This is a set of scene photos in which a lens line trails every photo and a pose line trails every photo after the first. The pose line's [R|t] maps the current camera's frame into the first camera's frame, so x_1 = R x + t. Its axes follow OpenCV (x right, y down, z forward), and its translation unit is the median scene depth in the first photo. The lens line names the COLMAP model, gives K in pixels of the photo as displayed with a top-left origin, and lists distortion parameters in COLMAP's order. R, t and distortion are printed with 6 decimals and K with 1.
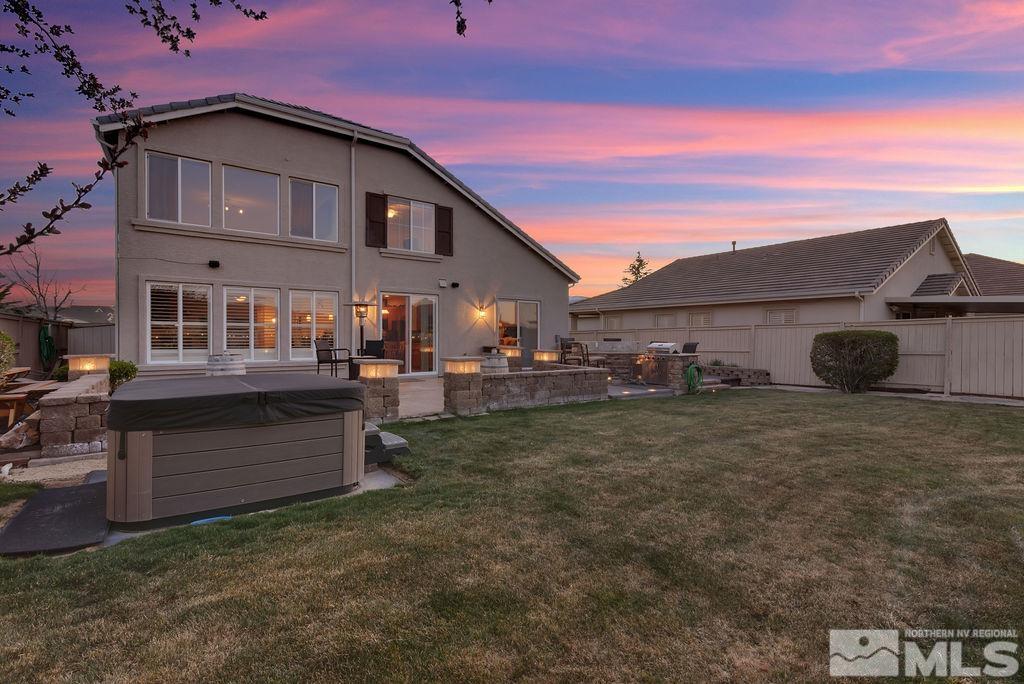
lens RADIAL K [[468.3, 0, 511.7], [0, 468.3, 334.2], [0, 0, 1]] dist [0.024644, -0.011592]
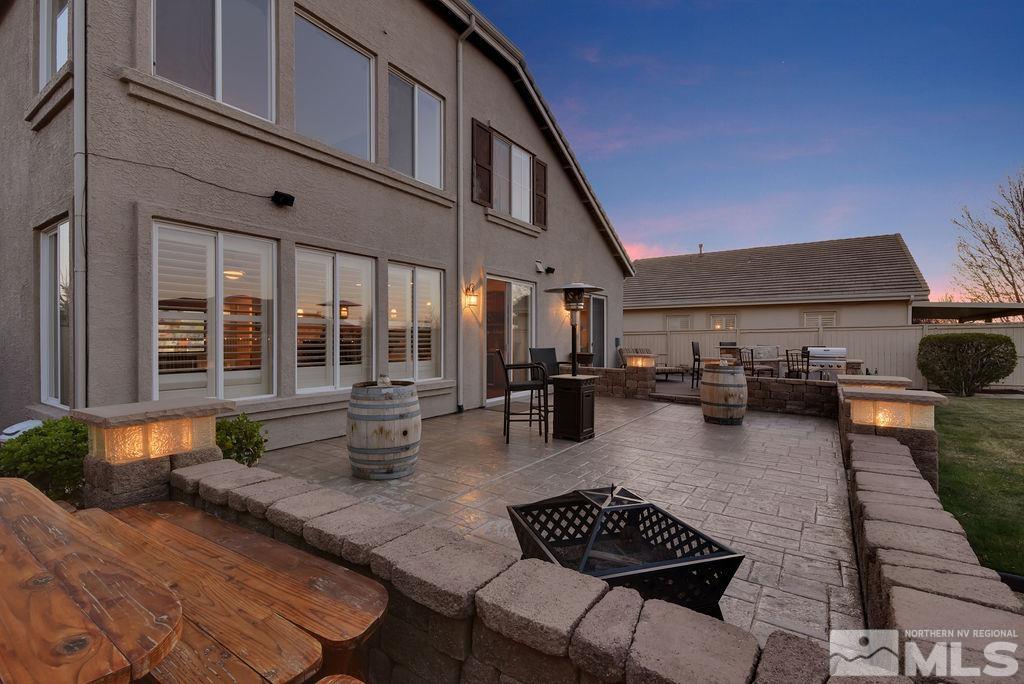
lens RADIAL K [[458.1, 0, 497.9], [0, 458.1, 337.7], [0, 0, 1]] dist [0.005550, -0.000027]
pose [[0.940571, -0.003276, 0.339580, -1.321338], [0.001909, 0.999989, 0.004359, -0.008537], [-0.339590, -0.003452, 0.940567, 1.059011]]
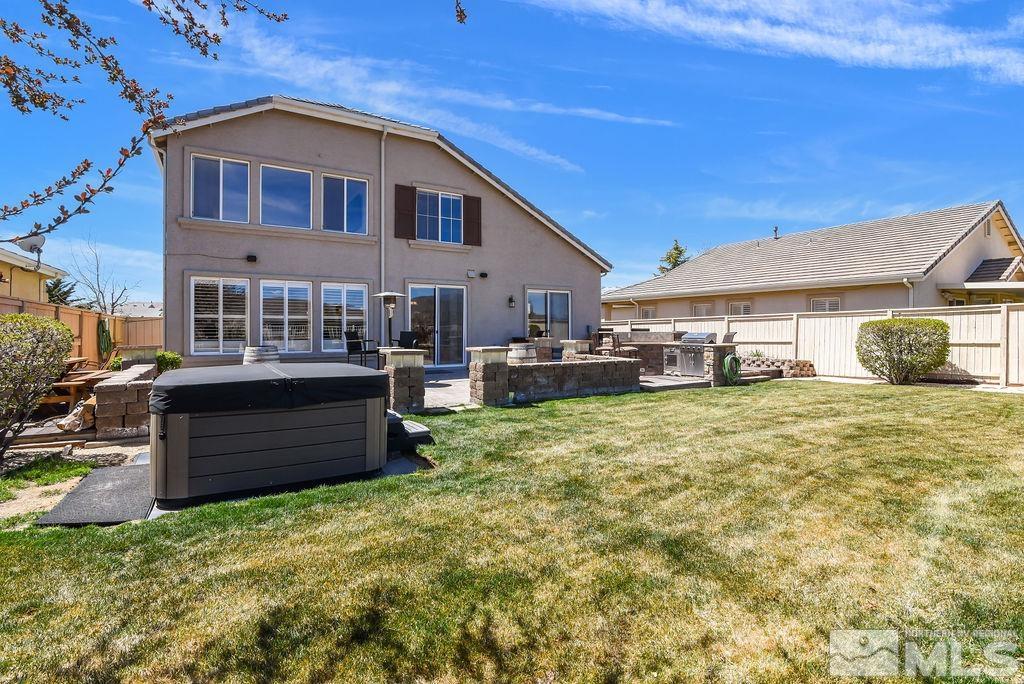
lens RADIAL K [[481.1, 0, 511.9], [0, 481.1, 320.6], [0, 0, 1]] dist [-0.011513, -0.000389]
pose [[0.997564, -0.005734, -0.069519, 0.025728], [0.004831, 0.999902, -0.013159, 0.011126], [0.069587, 0.012791, 0.997494, -0.013680]]
